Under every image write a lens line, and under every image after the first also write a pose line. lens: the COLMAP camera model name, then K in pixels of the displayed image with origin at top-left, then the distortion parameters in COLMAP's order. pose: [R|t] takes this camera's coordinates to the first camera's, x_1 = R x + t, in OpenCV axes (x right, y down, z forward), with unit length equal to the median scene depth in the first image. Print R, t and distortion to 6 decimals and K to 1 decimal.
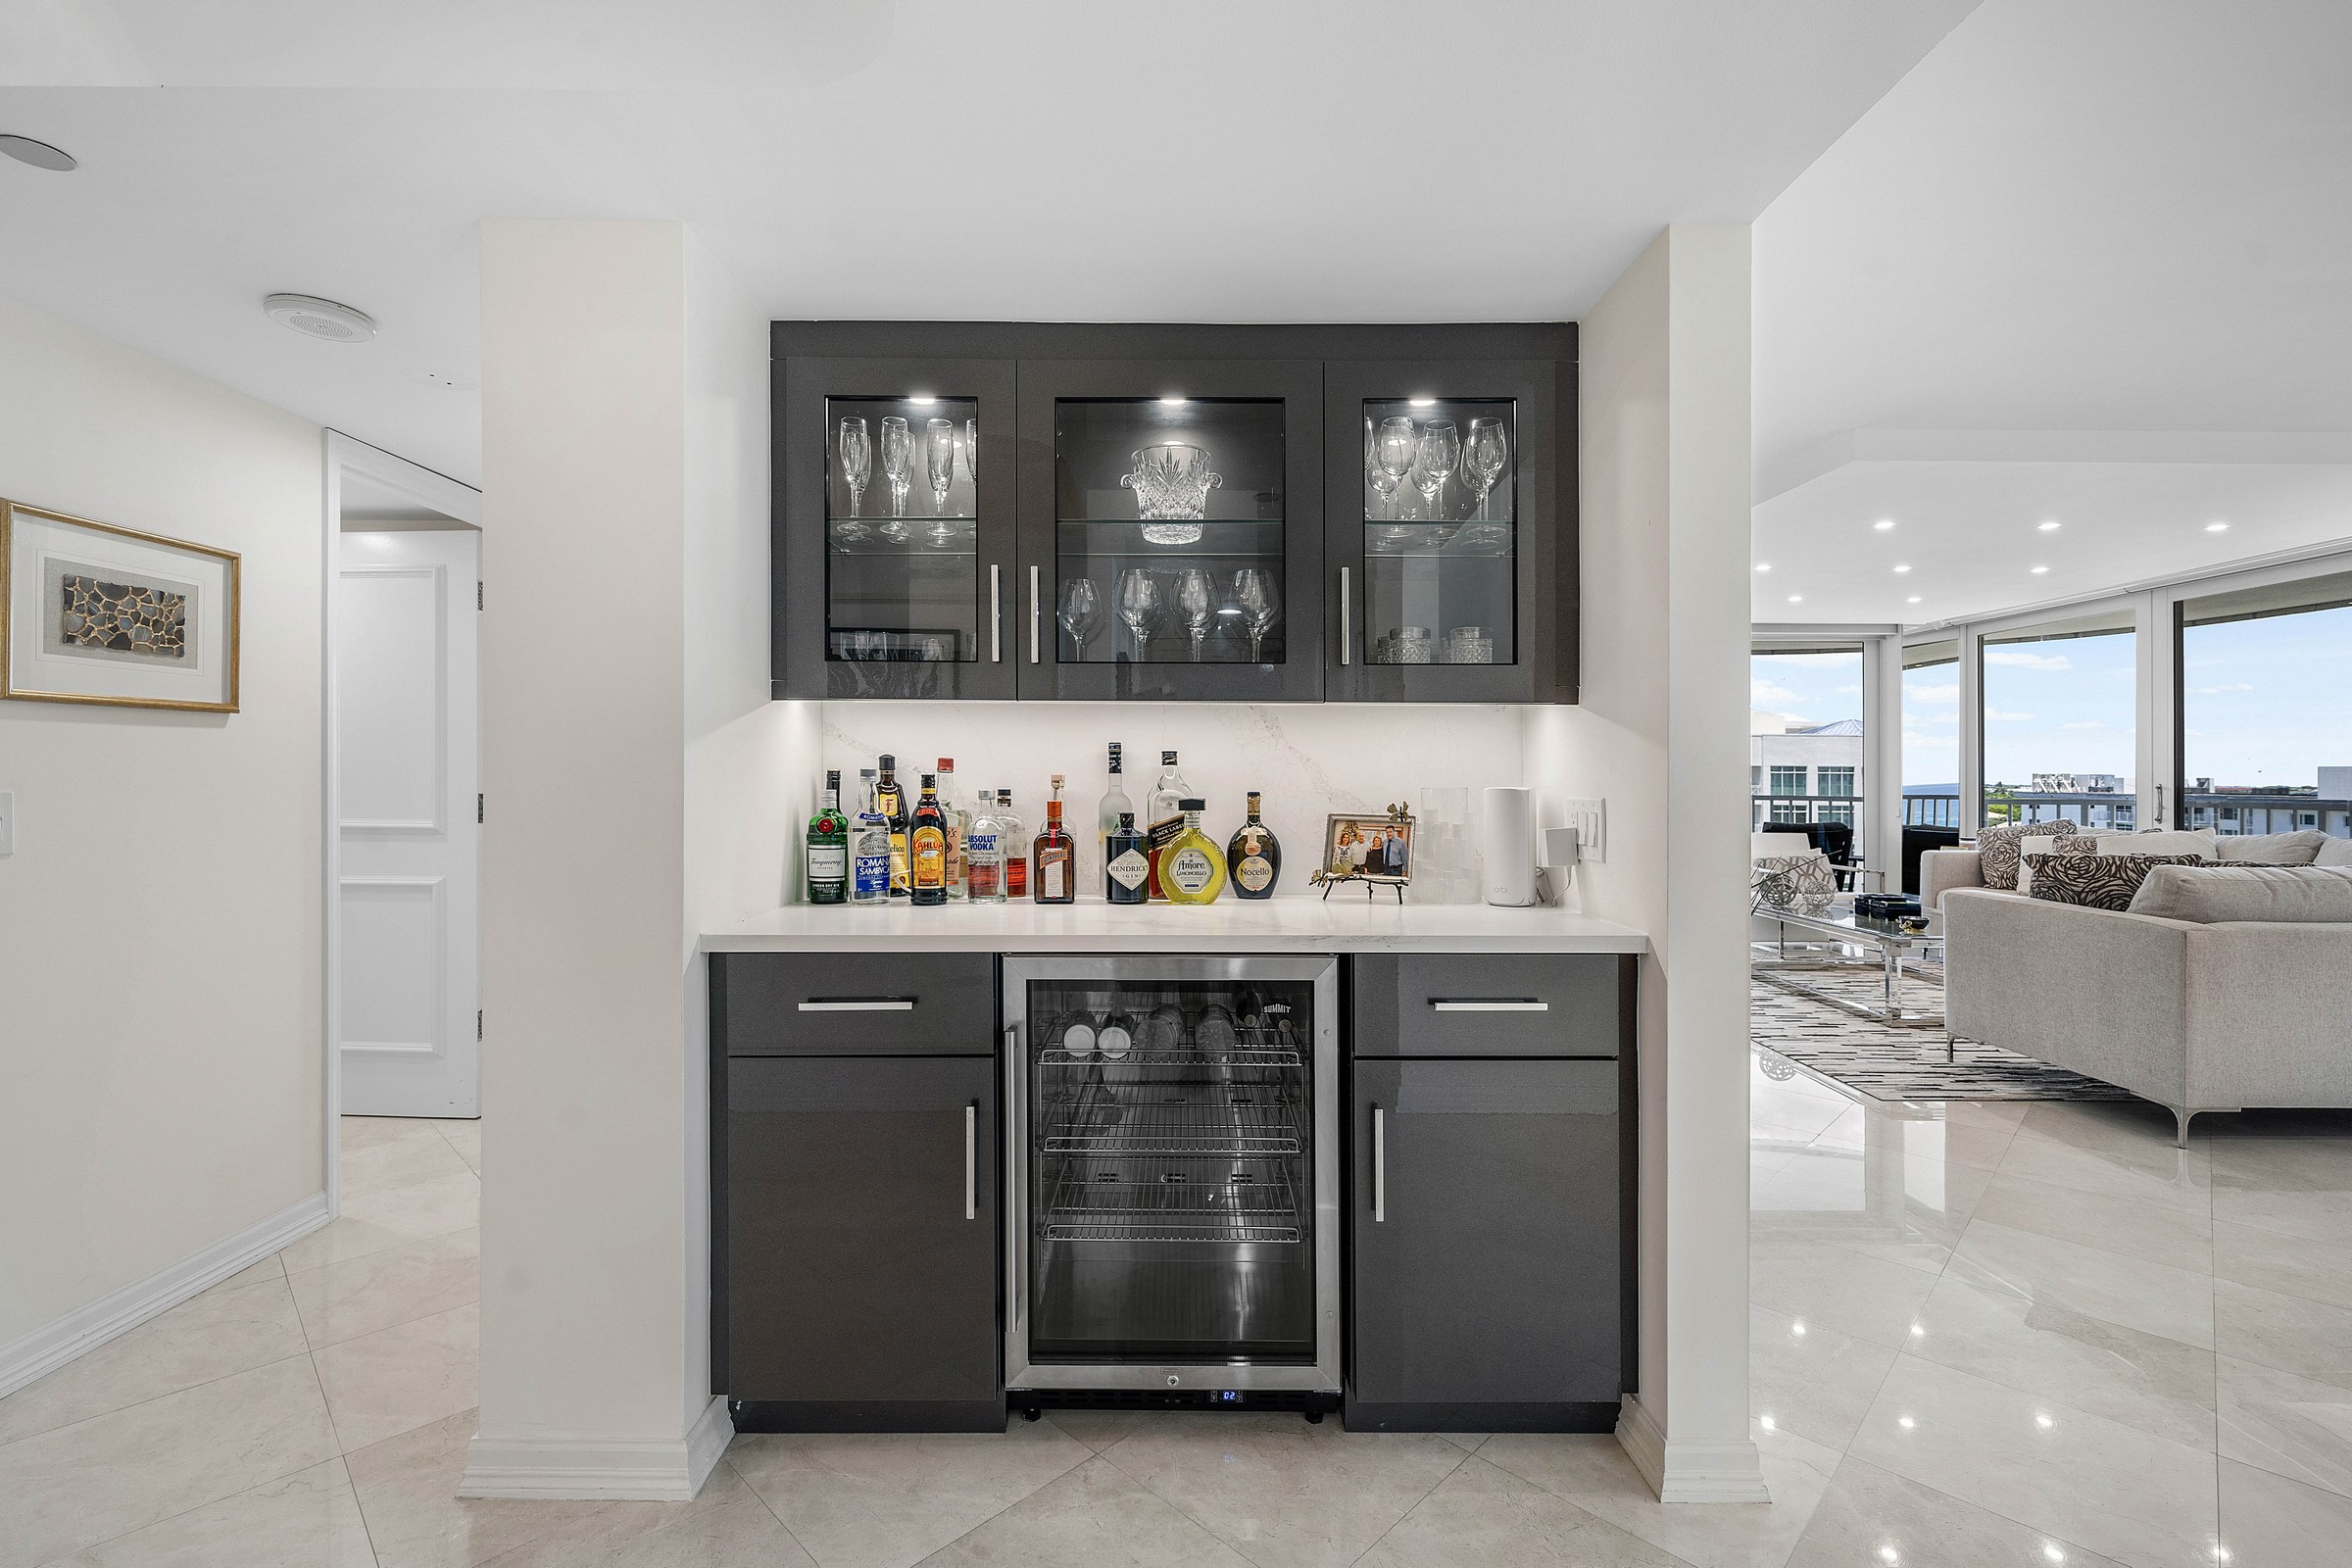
lens RADIAL K [[1009.3, 0, 1191.5], [0, 1009.3, 763.7], [0, 0, 1]] dist [0.000280, -0.000265]
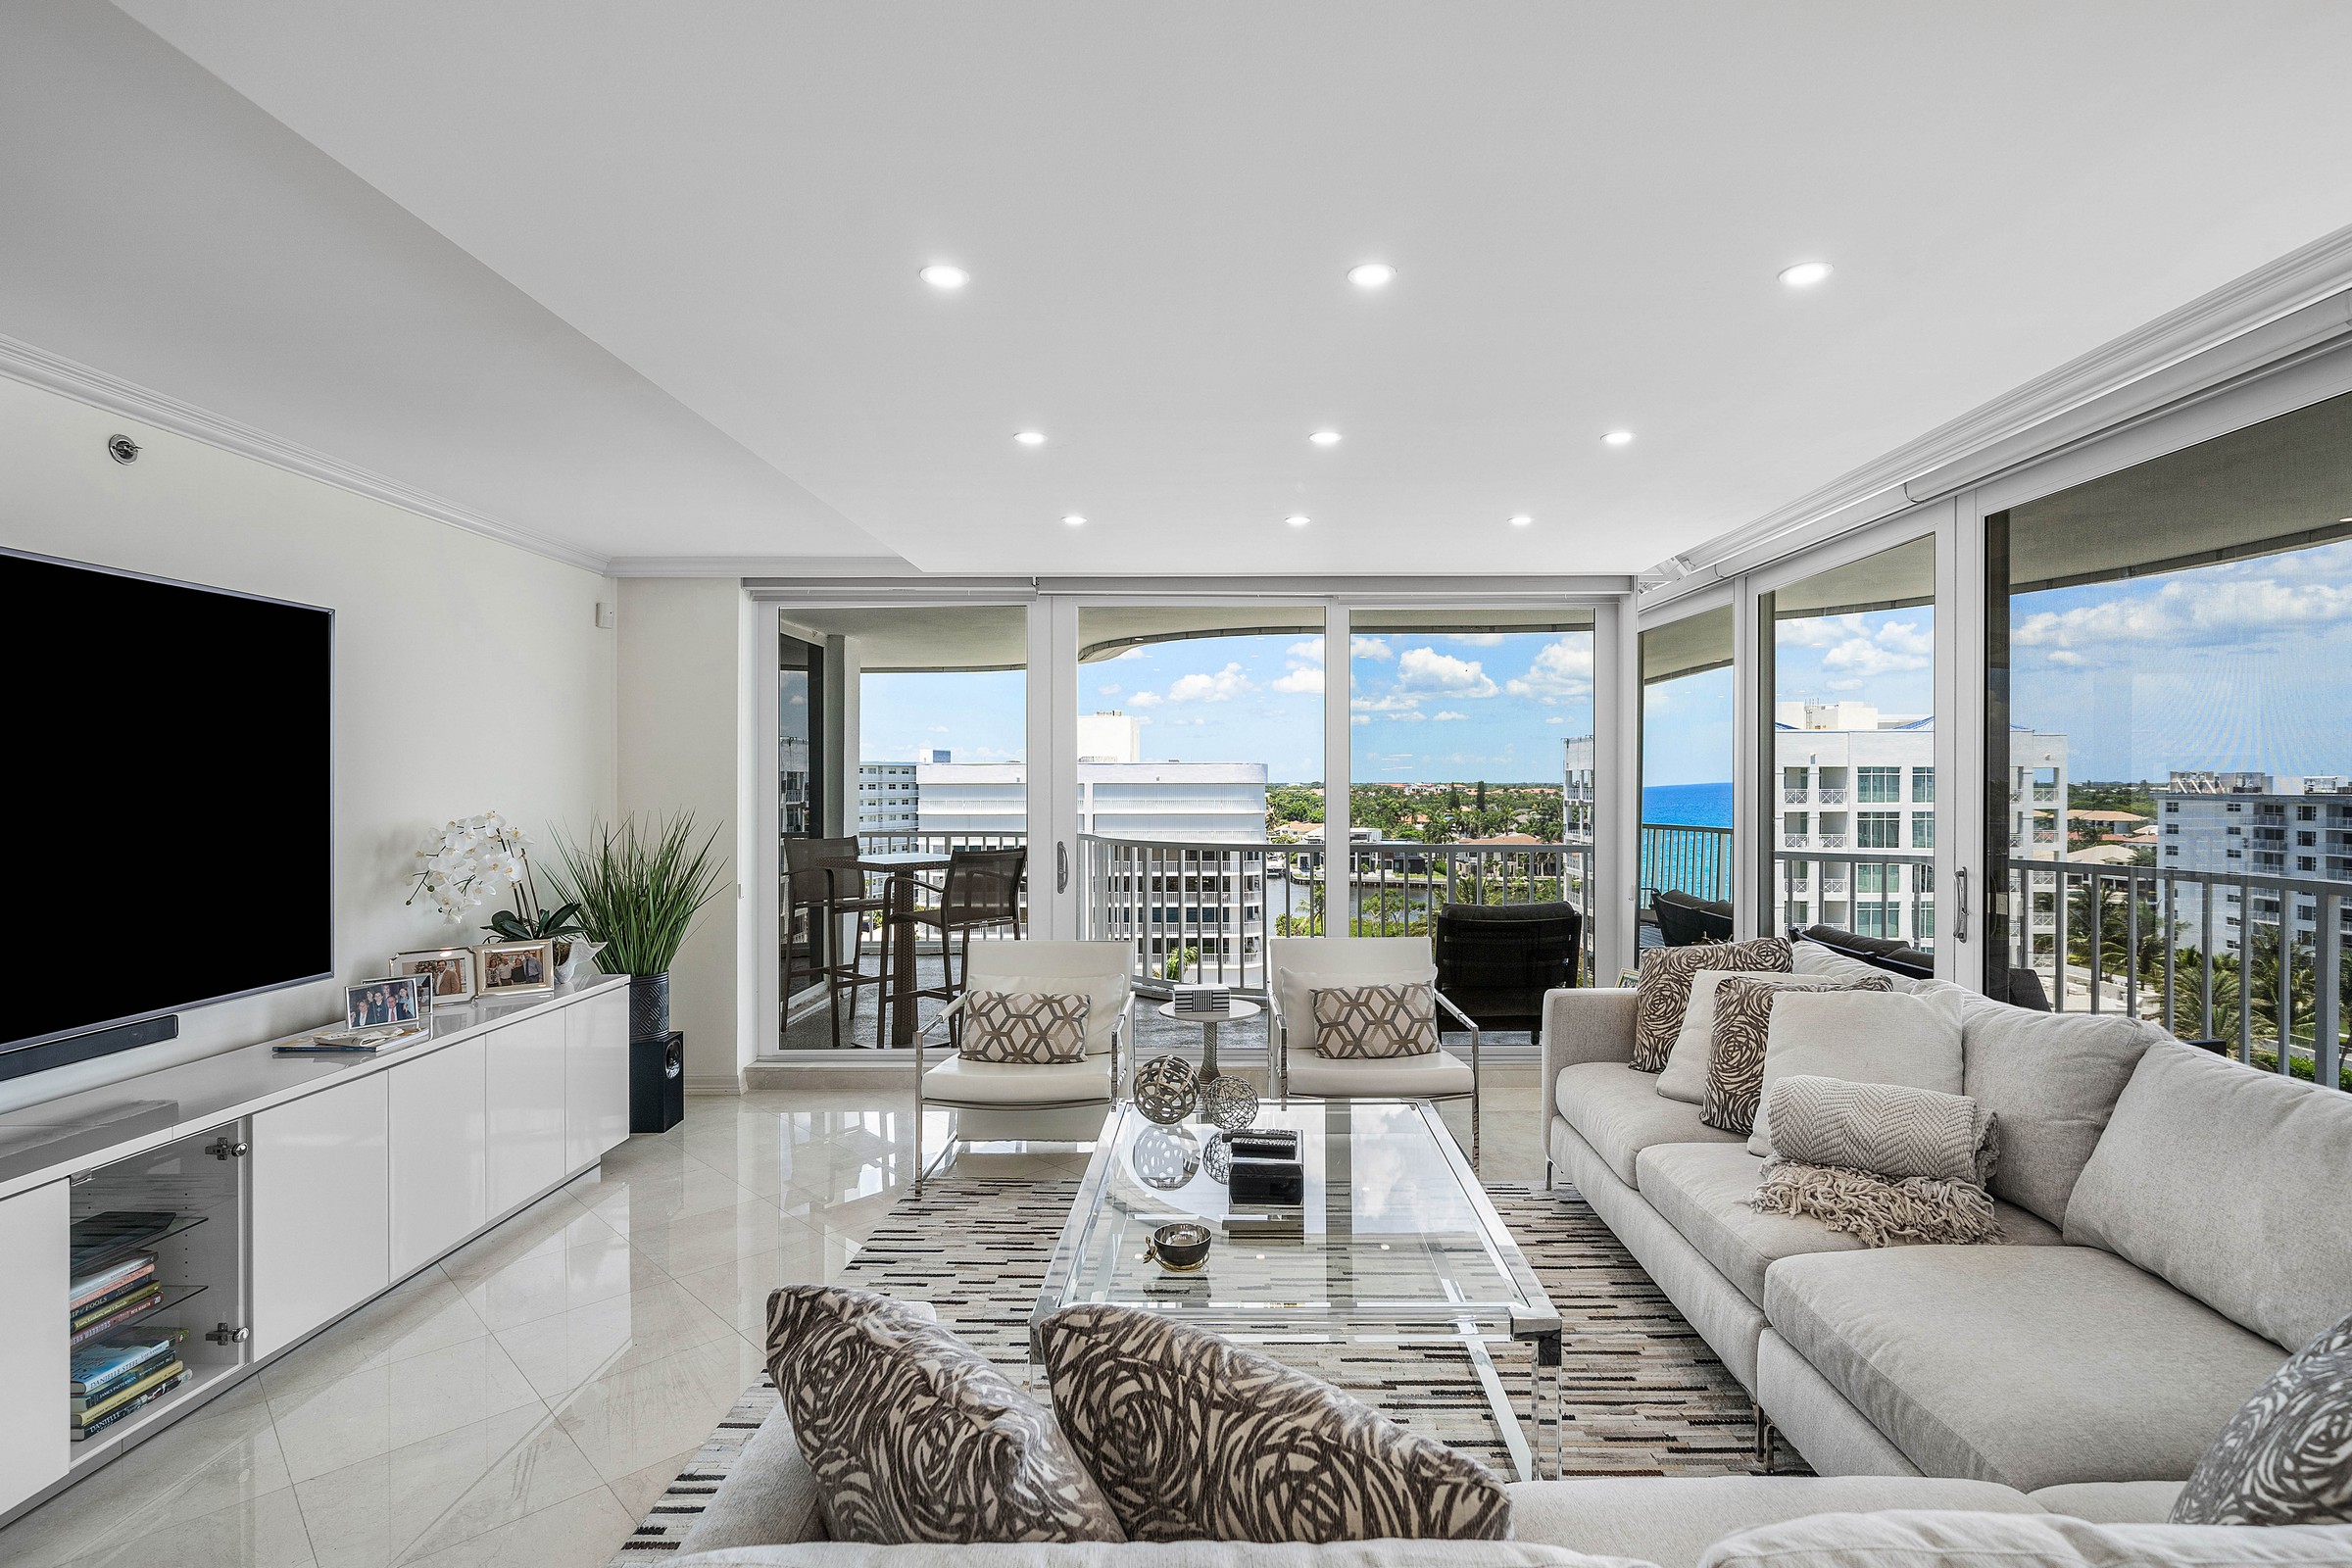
lens RADIAL K [[1119.9, 0, 1247.9], [0, 1119.9, 769.1], [0, 0, 1]] dist [0.002733, -0.000105]
pose [[0.999964, -0.008149, -0.002501, 0.532133], [0.008157, 0.999962, 0.003109, -0.032138], [0.002475, -0.003129, 0.999992, 0.375440]]
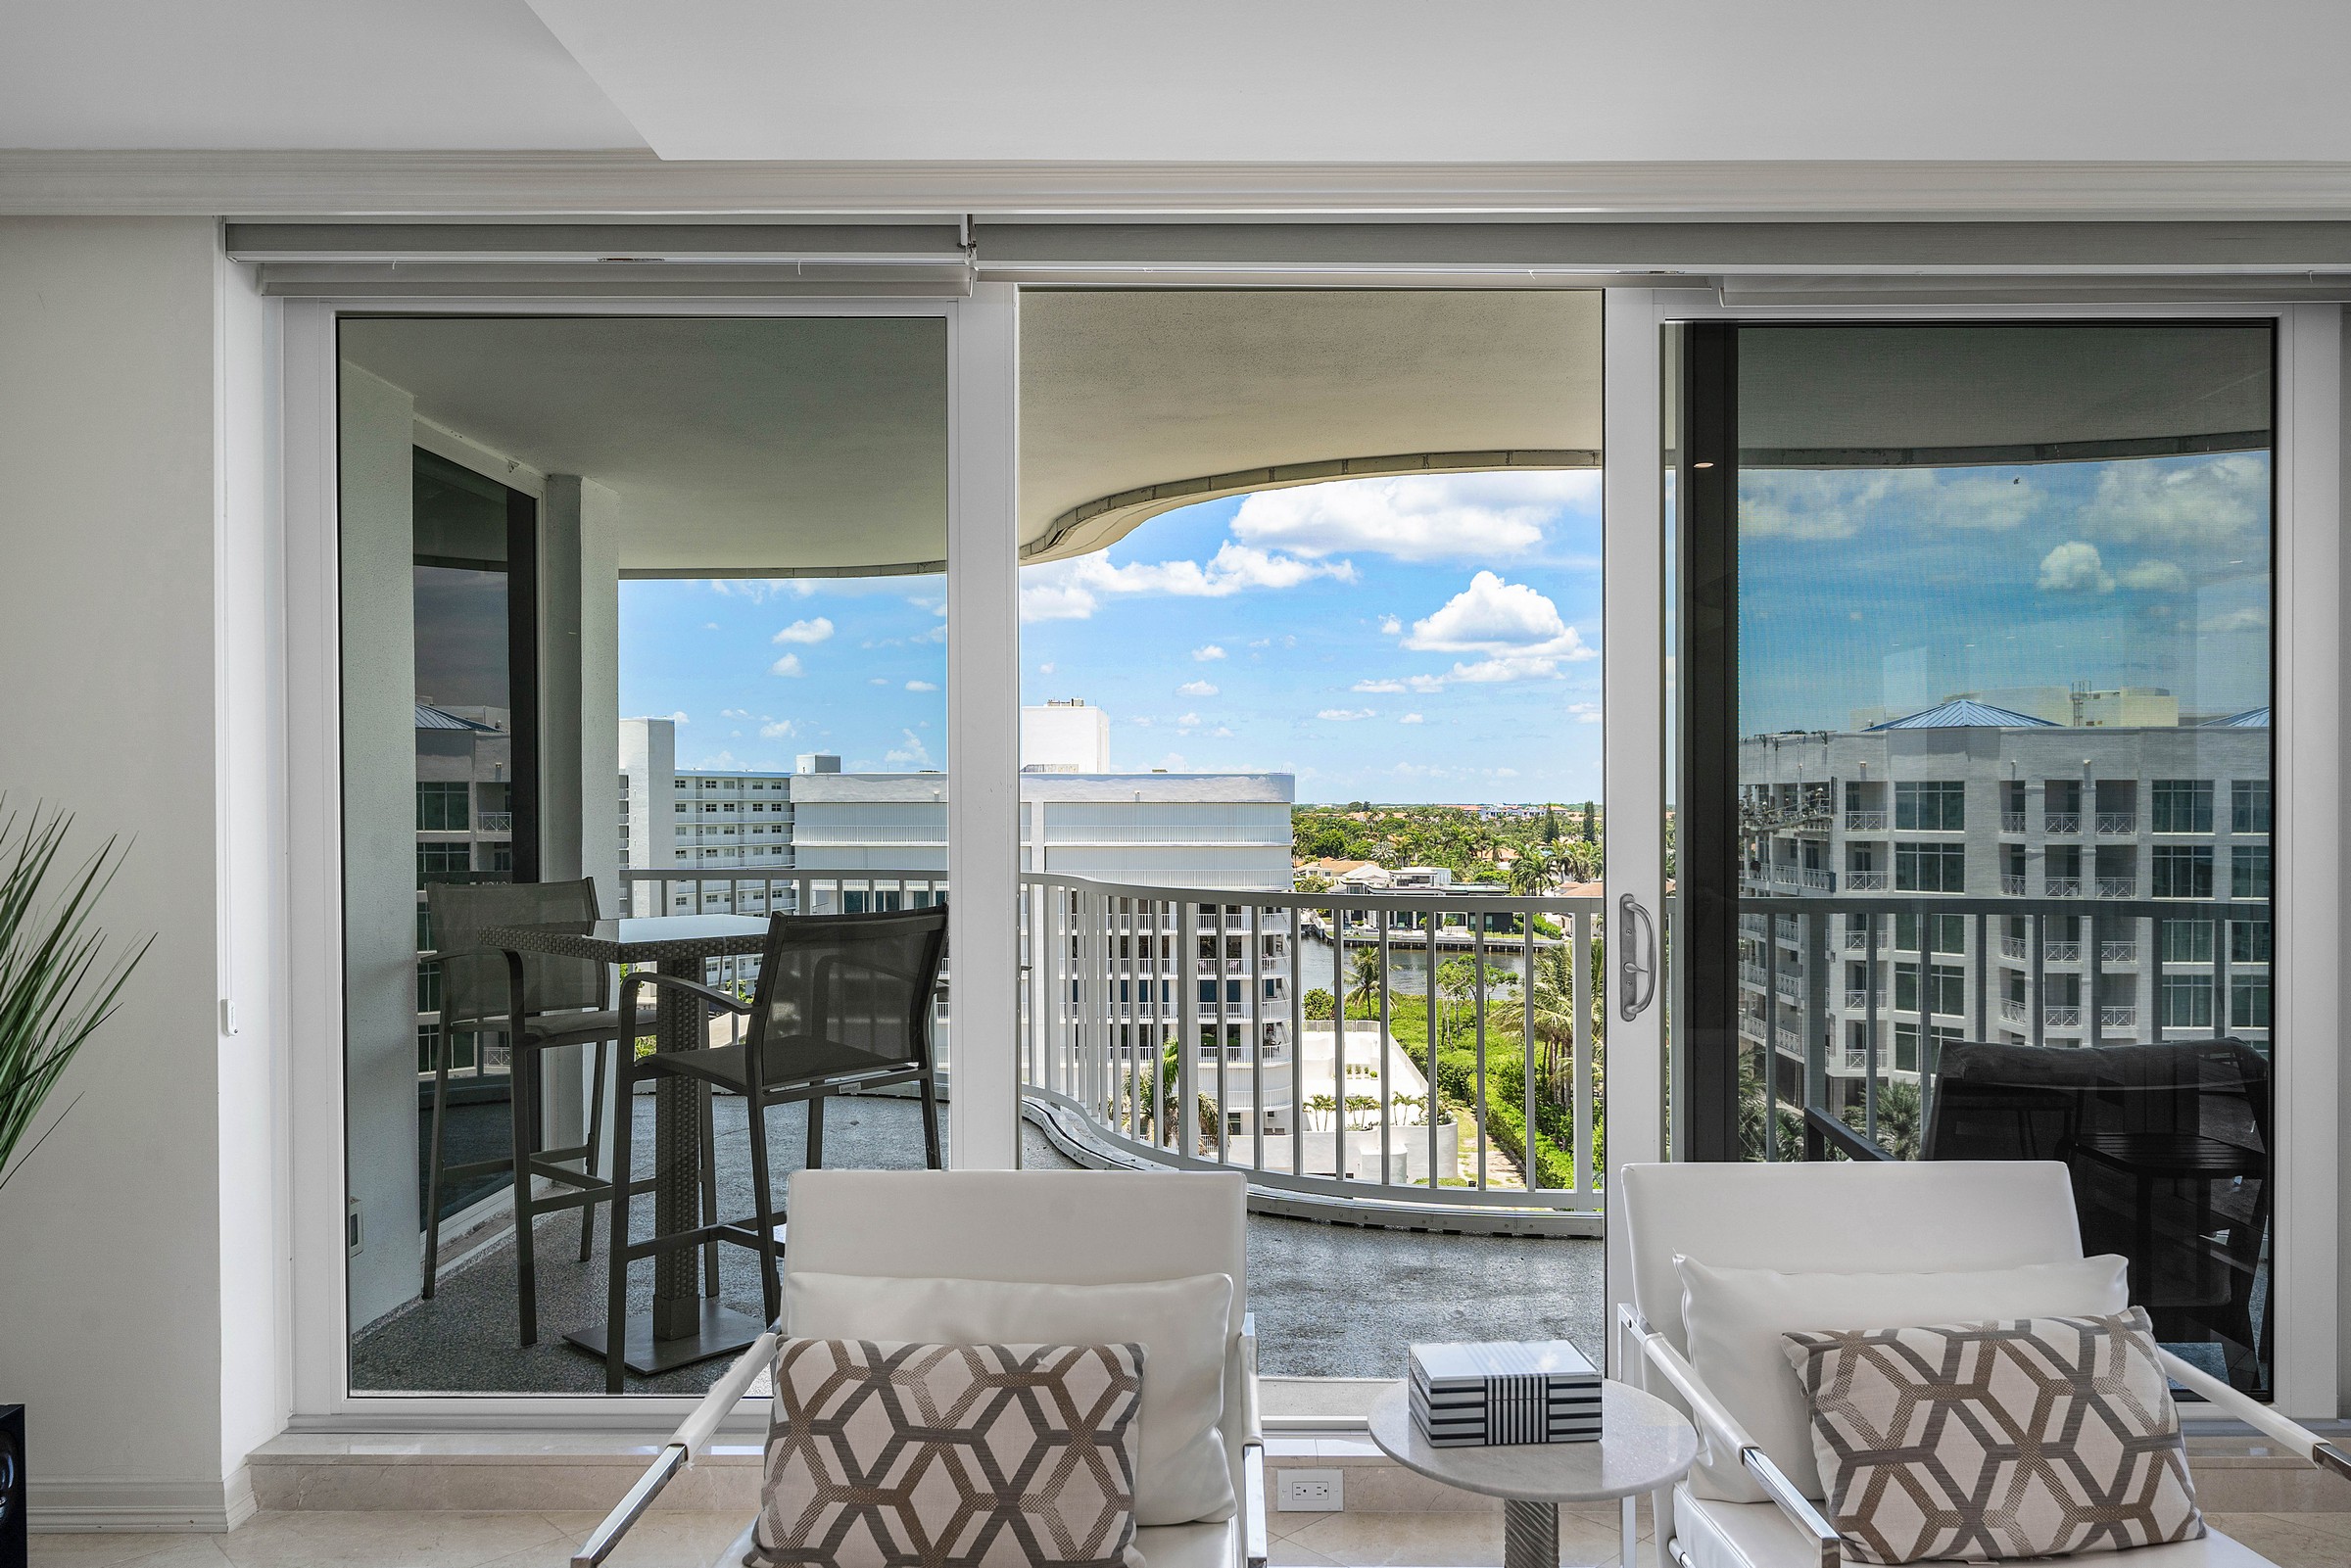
lens RADIAL K [[1563.9, 0, 1260.6], [0, 1563.9, 795.5], [0, 0, 1]] dist [0.008354, 0.001452]
pose [[0.999980, -0.006188, -0.000961, 0.464371], [0.006197, 0.999931, 0.009946, -0.012564], [0.000900, -0.009952, 0.999950, 0.706320]]
